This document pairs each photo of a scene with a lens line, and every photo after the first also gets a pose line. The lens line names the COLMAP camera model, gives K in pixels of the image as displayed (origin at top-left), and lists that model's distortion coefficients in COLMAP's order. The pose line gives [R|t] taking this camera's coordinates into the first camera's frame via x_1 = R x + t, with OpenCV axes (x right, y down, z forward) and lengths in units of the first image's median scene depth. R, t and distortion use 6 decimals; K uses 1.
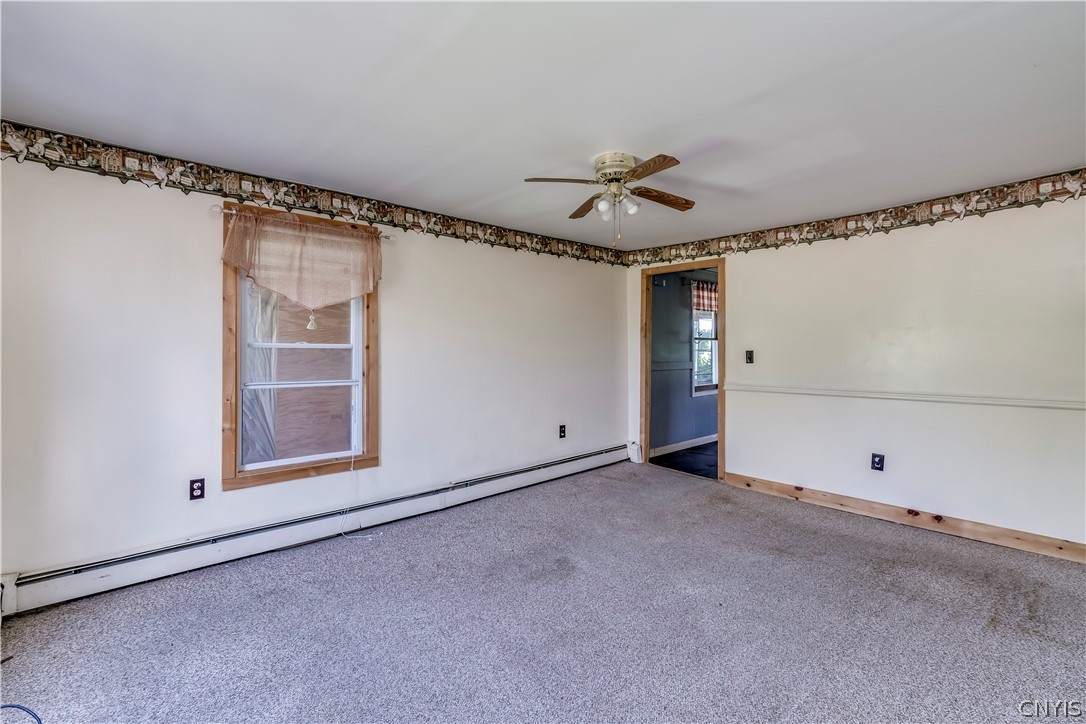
lens RADIAL K [[487.6, 0, 543.8], [0, 487.6, 346.8], [0, 0, 1]] dist [-0.003076, 0.000397]
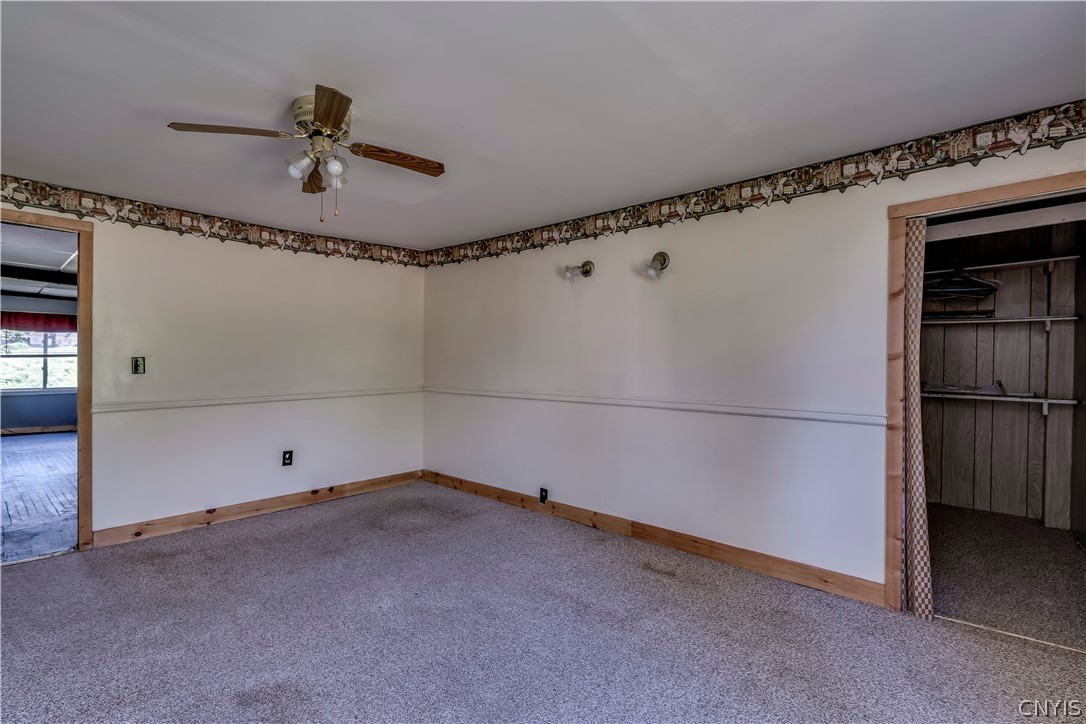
lens RADIAL K [[487.6, 0, 543.8], [0, 487.6, 346.8], [0, 0, 1]] dist [-0.003076, 0.000397]
pose [[-0.096121, 0.022104, 0.995124, -0.484257], [-0.008719, 0.999696, -0.023047, 0.005725], [-0.995331, -0.010892, -0.095899, 0.542667]]
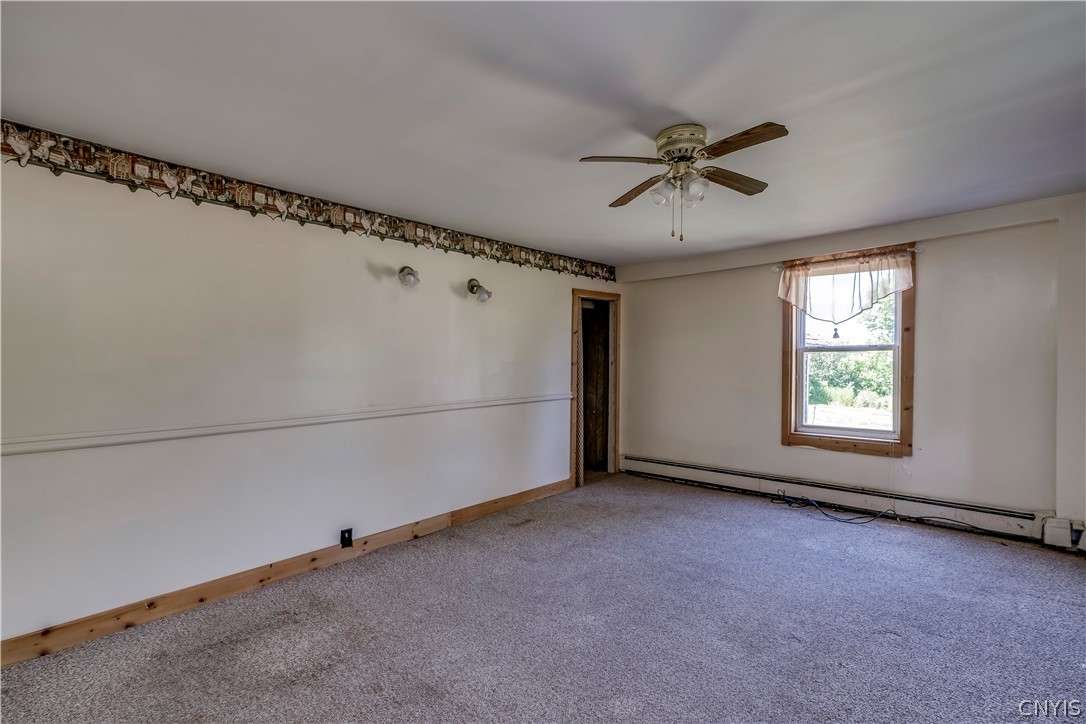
lens RADIAL K [[499.7, 0, 542.7], [0, 499.7, 358.0], [0, 0, 1]] dist [0.001670, 0.000395]
pose [[-0.997438, 0.001680, -0.071519, 0.320032], [0.002102, 0.999981, -0.005826, -0.008113], [0.071507, -0.005962, -0.997422, 1.374059]]
